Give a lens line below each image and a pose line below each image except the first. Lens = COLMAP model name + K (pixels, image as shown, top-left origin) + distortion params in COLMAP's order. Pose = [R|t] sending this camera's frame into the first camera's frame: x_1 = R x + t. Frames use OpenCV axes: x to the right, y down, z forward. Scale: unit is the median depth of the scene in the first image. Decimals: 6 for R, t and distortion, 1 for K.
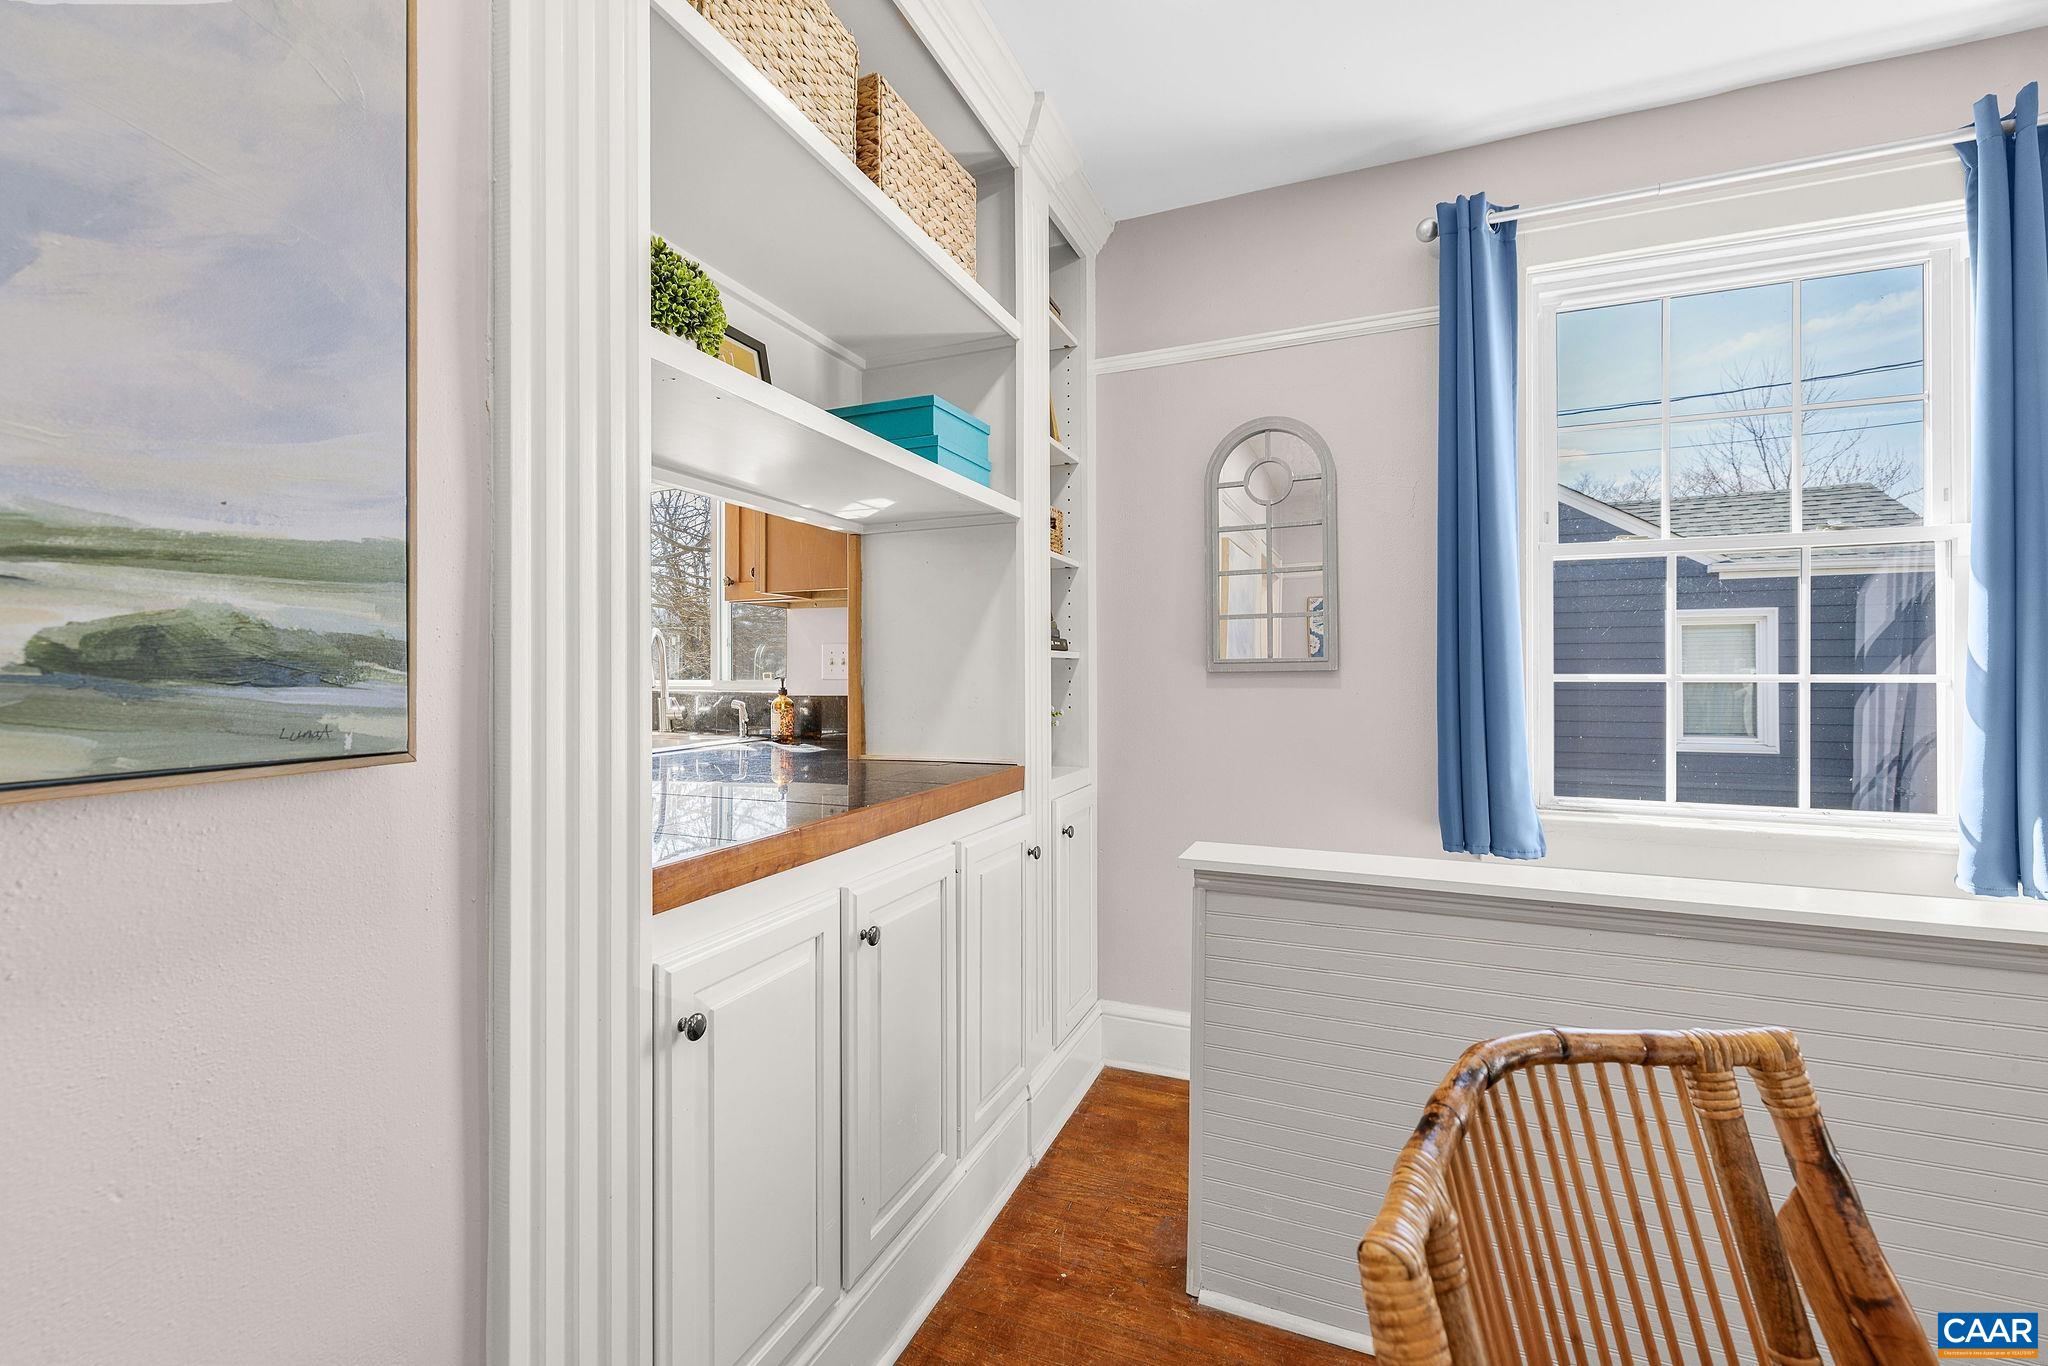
lens RADIAL K [[848.8, 0, 1012.8], [0, 848.8, 670.8], [0, 0, 1]] dist [-0.001107, 0.001091]
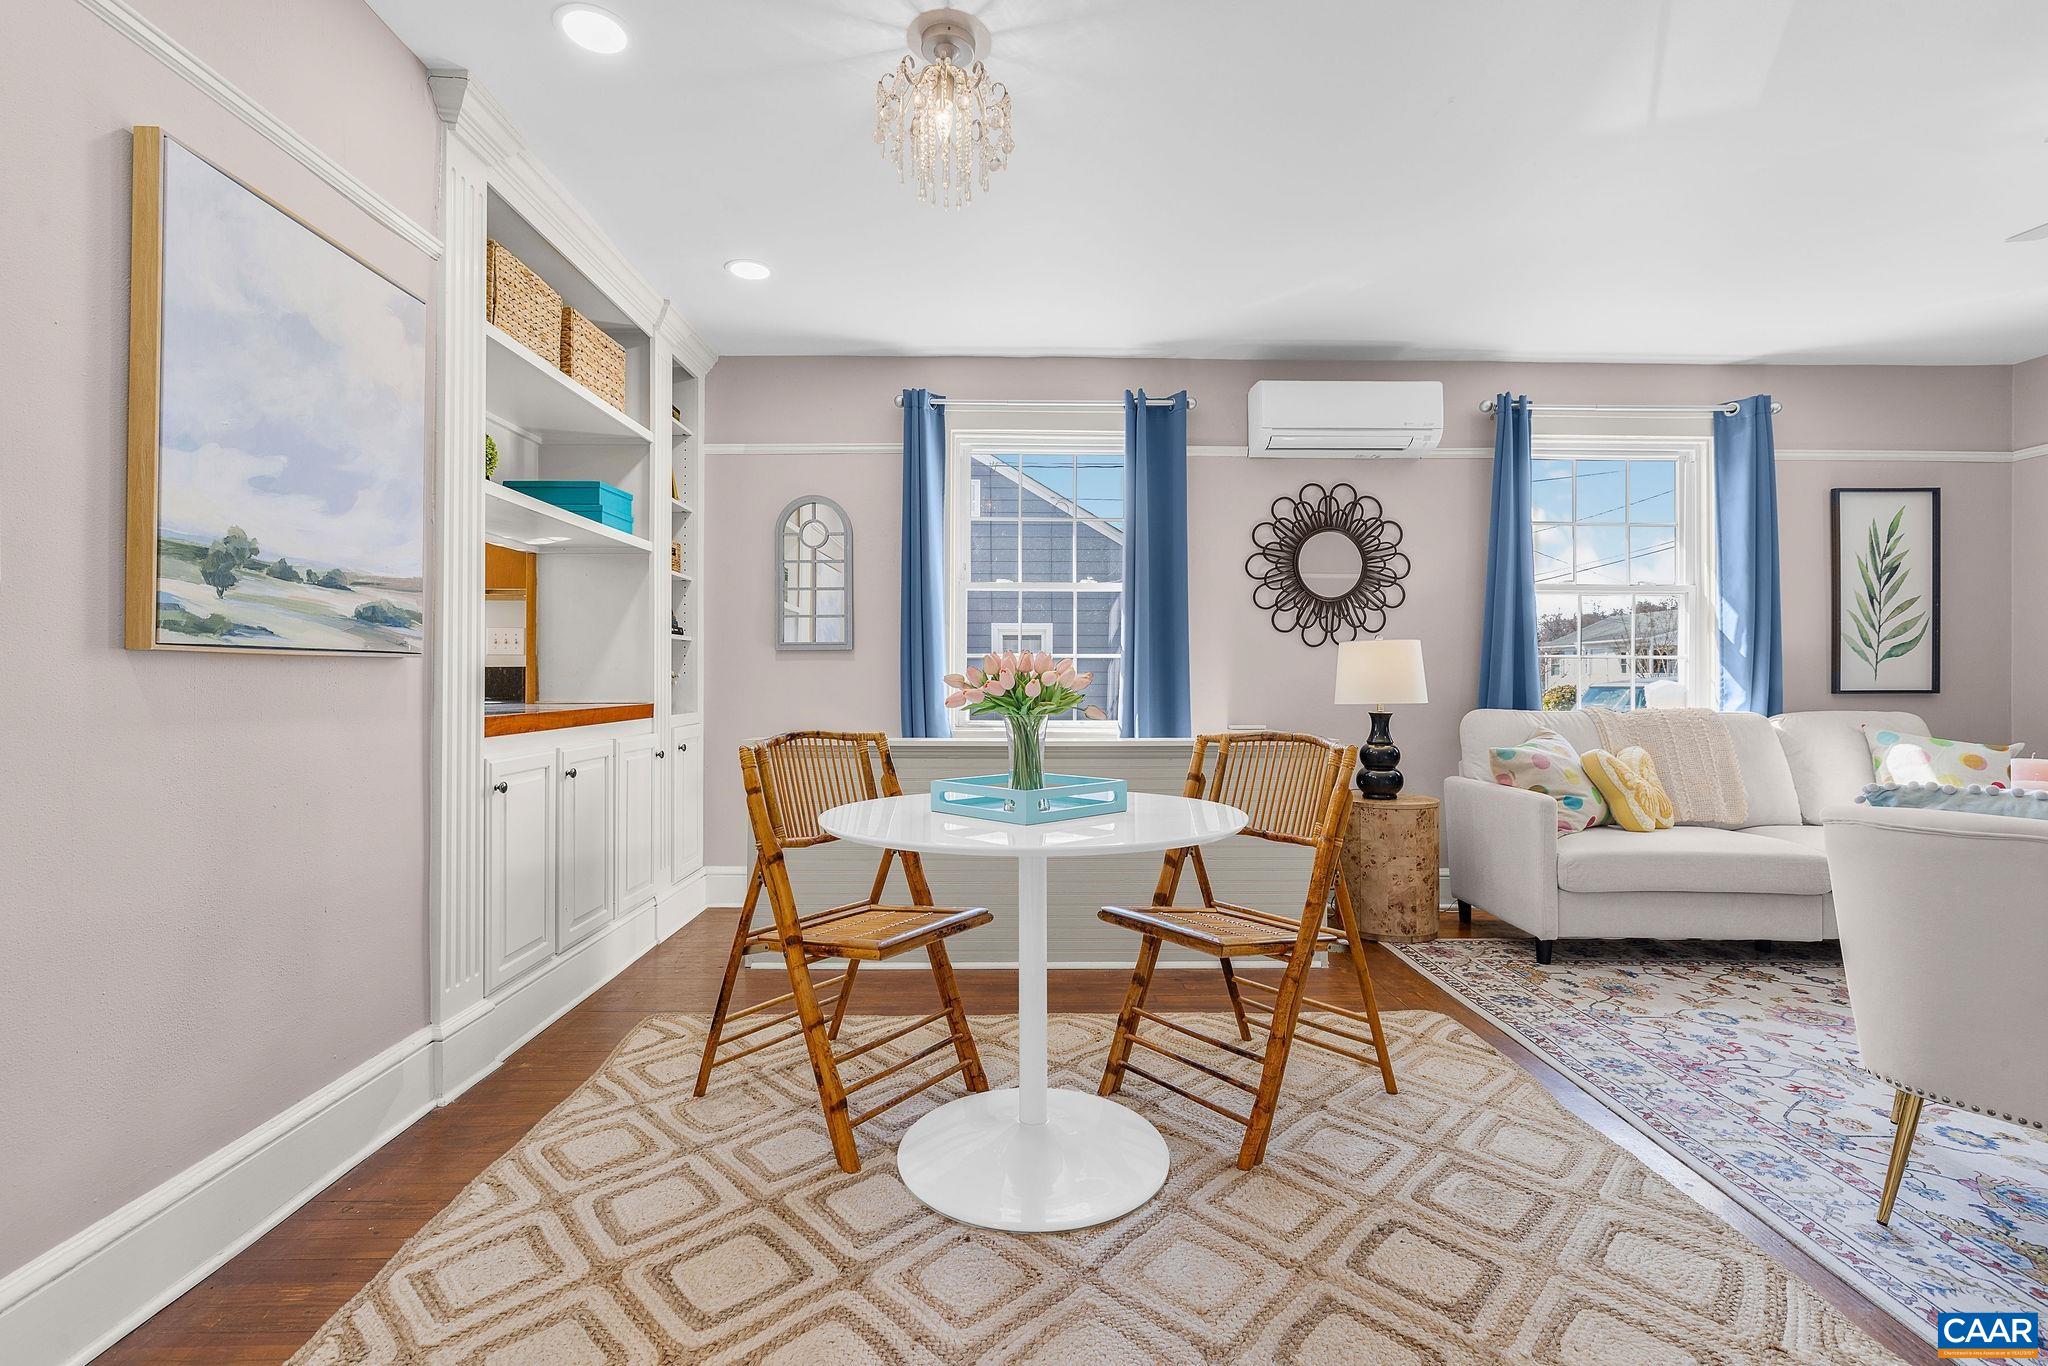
lens RADIAL K [[898.4, 0, 1006.8], [0, 898.4, 671.5], [0, 0, 1]] dist [-0.005198, 0.001816]
pose [[0.920945, 0.005239, 0.389657, -0.033423], [-0.003392, 0.999980, -0.005428, 0.056255], [-0.389677, 0.003677, 0.920944, -0.834956]]
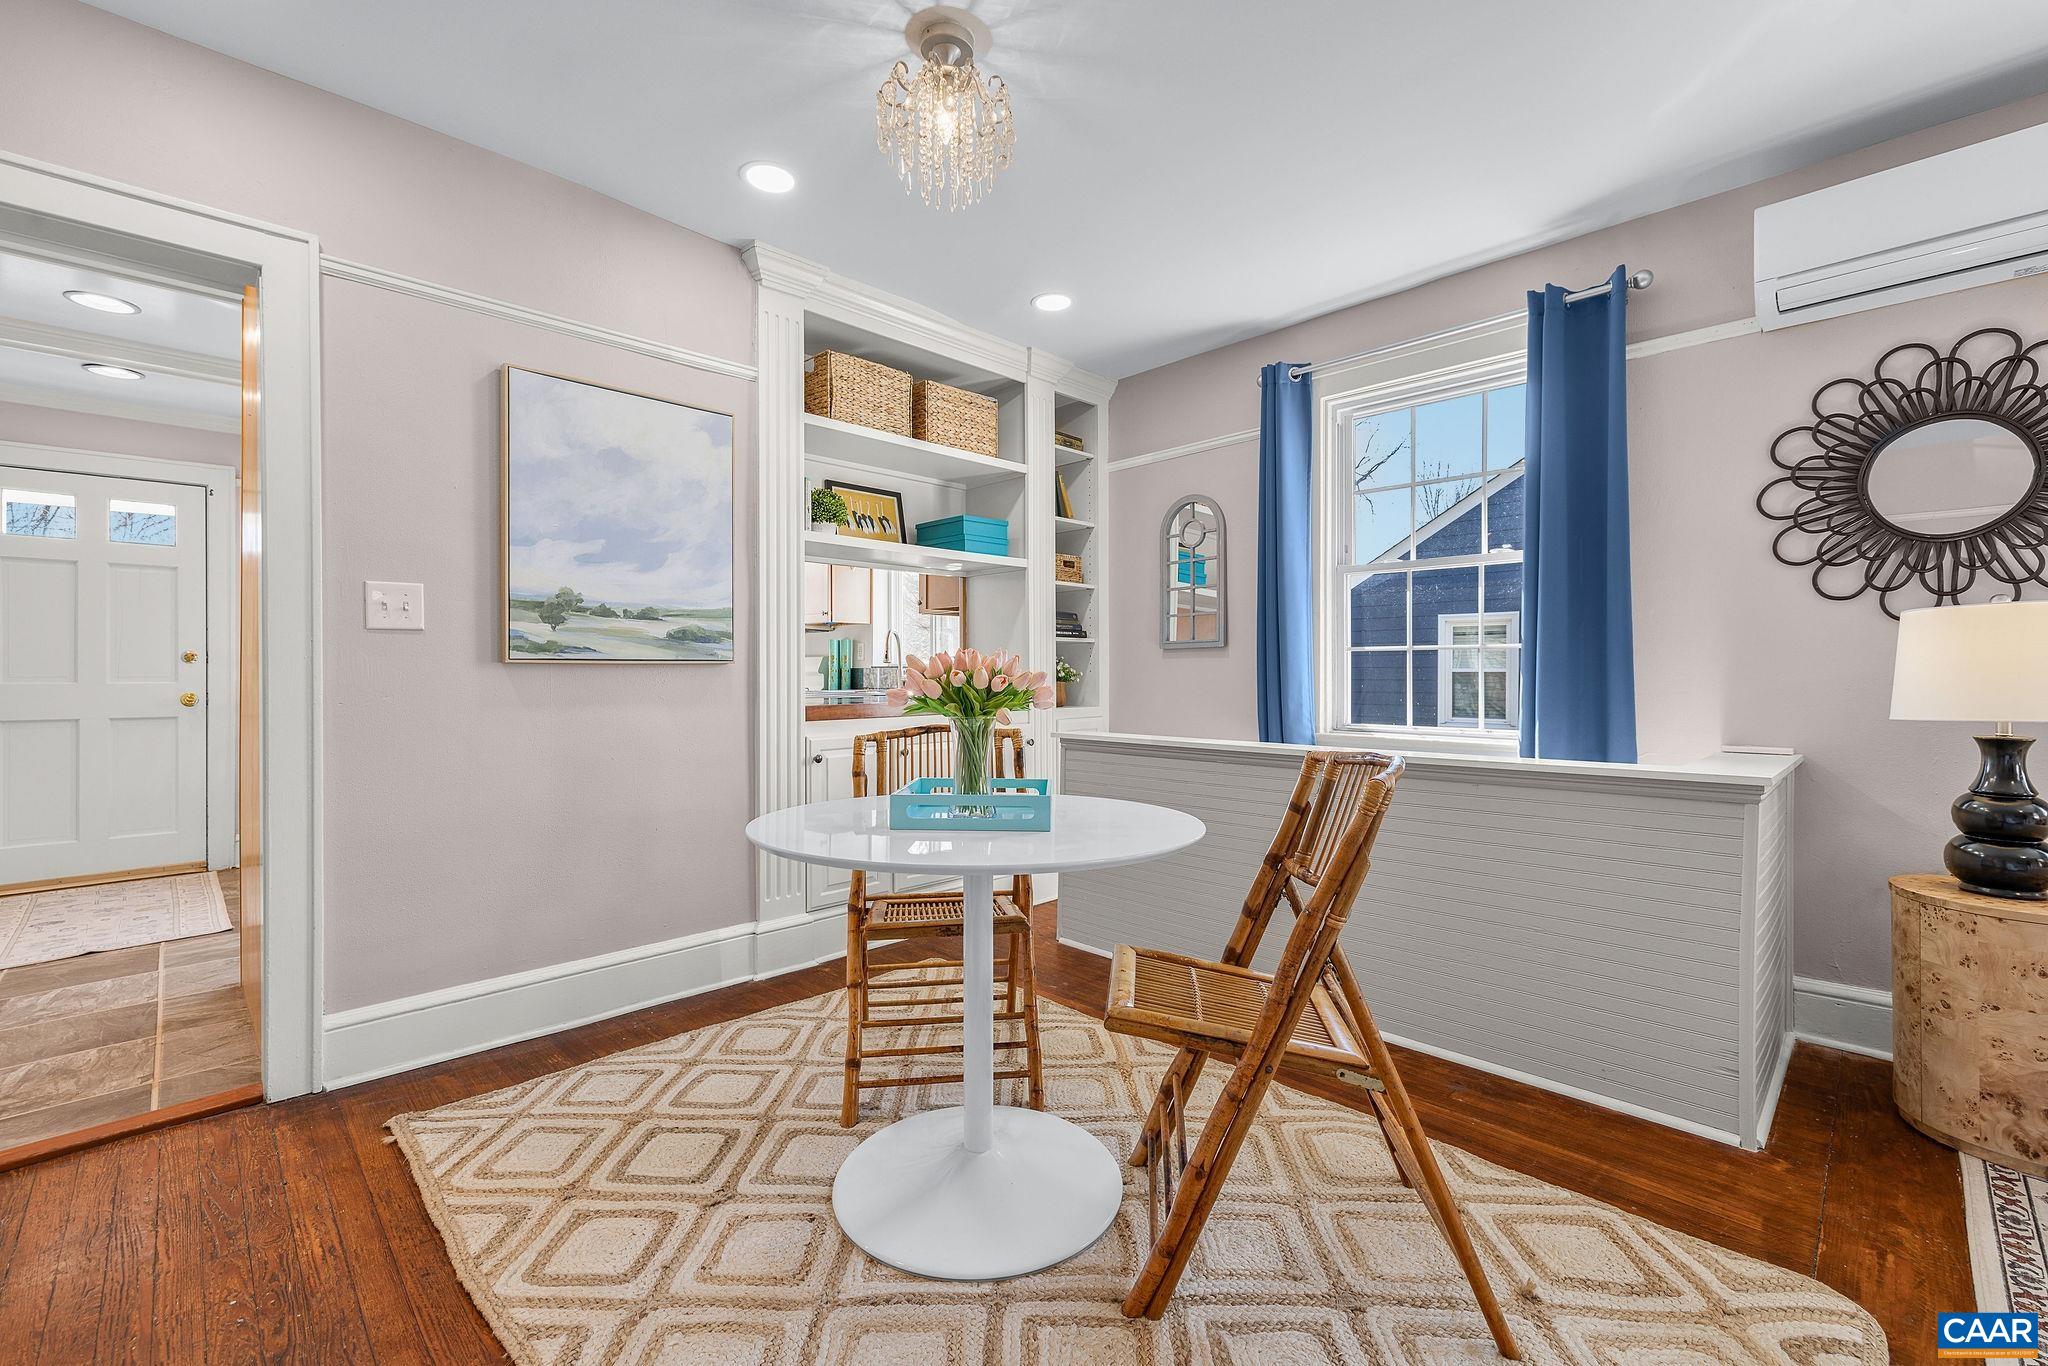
lens RADIAL K [[848.8, 0, 1022.2], [0, 848.8, 673.7], [0, 0, 1]] dist [-0.001107, 0.001091]
pose [[0.925212, -0.001667, -0.379447, 0.699161], [0.002293, 0.999997, 0.001198, 0.052930], [0.379444, -0.001978, 0.925213, -0.738431]]
